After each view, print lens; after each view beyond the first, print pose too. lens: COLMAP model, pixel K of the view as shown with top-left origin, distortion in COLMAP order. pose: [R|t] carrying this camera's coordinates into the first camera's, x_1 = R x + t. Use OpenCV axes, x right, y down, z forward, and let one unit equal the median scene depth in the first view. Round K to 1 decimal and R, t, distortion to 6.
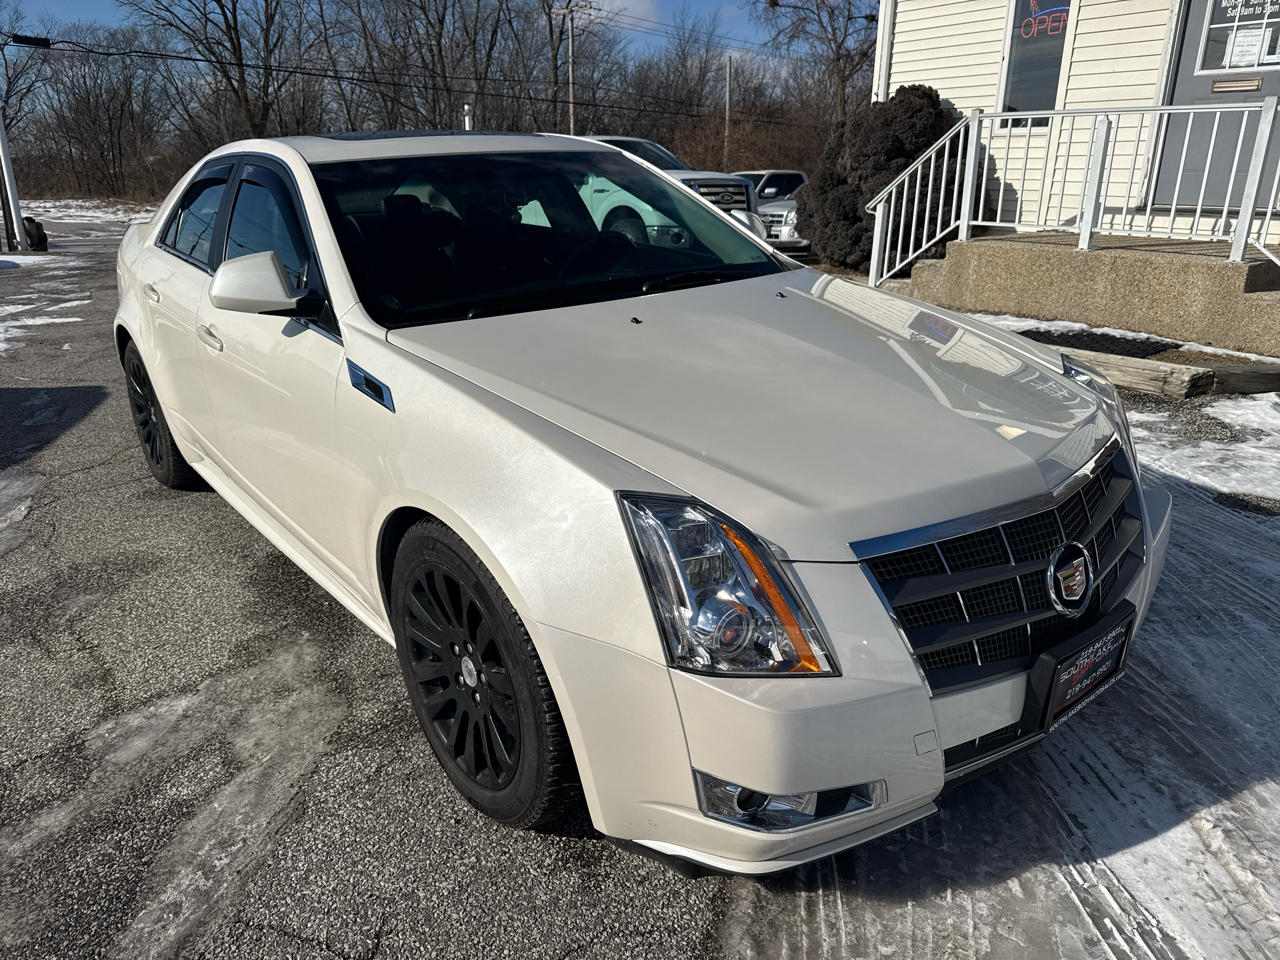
lens RADIAL K [[896.4, 0, 647.1], [0, 896.4, 496.1], [0, 0, 1]] dist [0.008088, -0.012483]
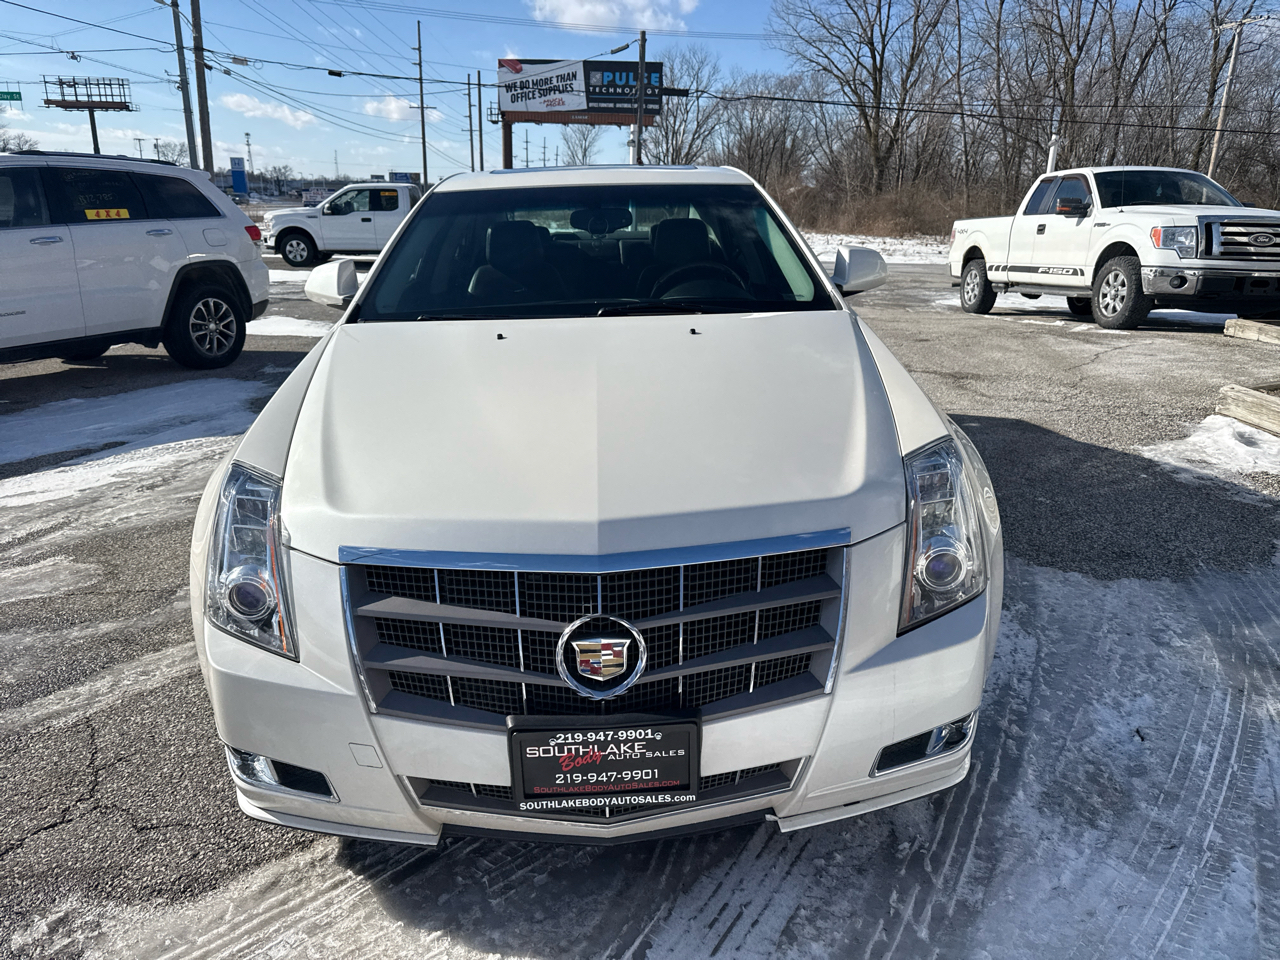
lens RADIAL K [[896.4, 0, 647.1], [0, 896.4, 496.1], [0, 0, 1]] dist [0.008088, -0.012483]
pose [[0.810346, 0.193850, -0.552957, 0.245472], [-0.210951, 0.976928, 0.033338, -0.026000], [0.546662, 0.089632, 0.832543, 0.067311]]
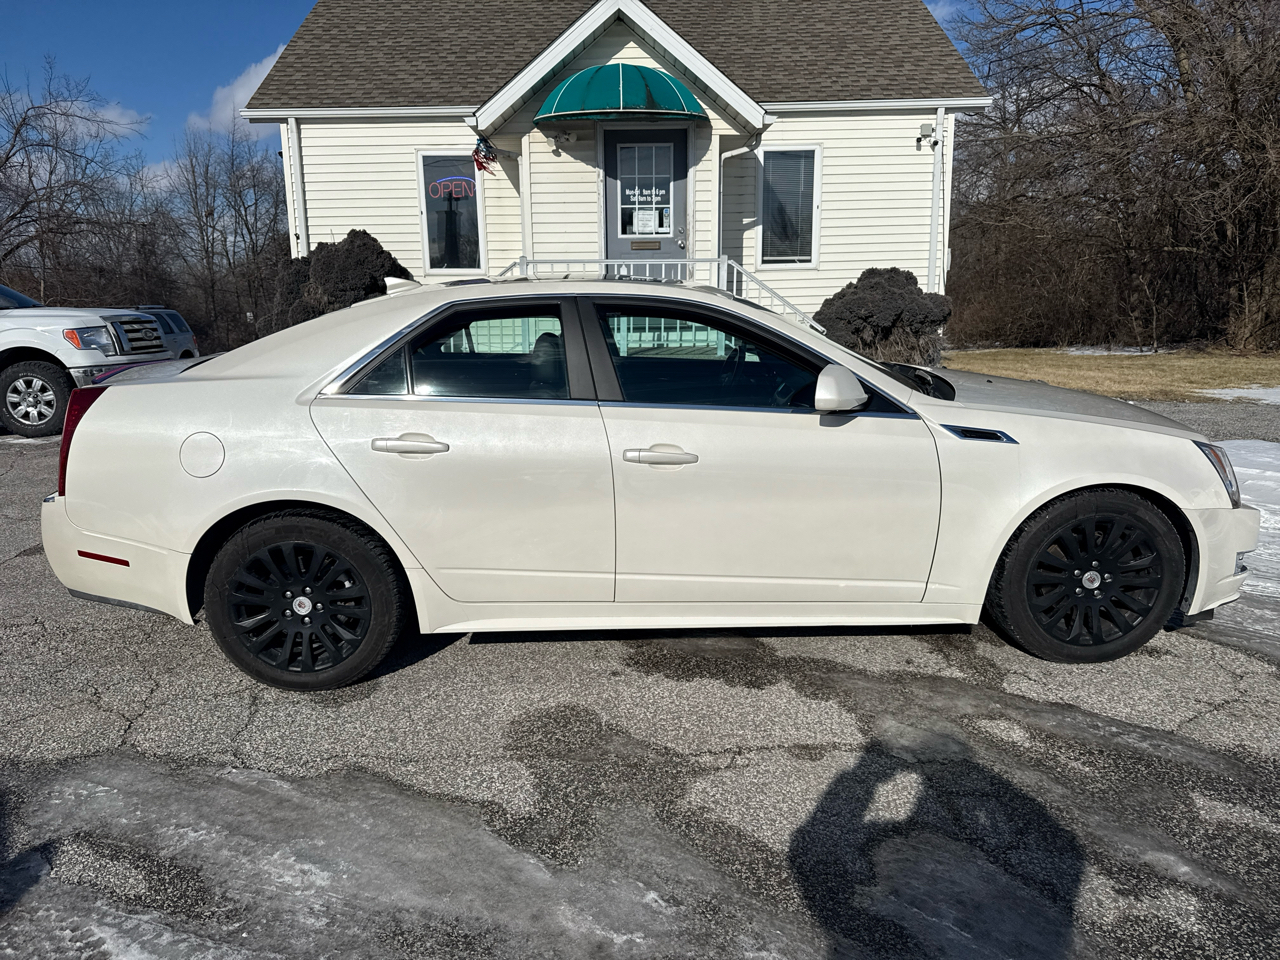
lens RADIAL K [[896.0, 0, 636.3], [0, 896.0, 499.5], [0, 0, 1]] dist [0.009490, -0.013795]
pose [[0.607423, -0.183883, 0.772803, -0.601073], [0.283107, 0.959072, 0.005683, -0.063039], [-0.742219, 0.215334, 0.634620, 0.150764]]
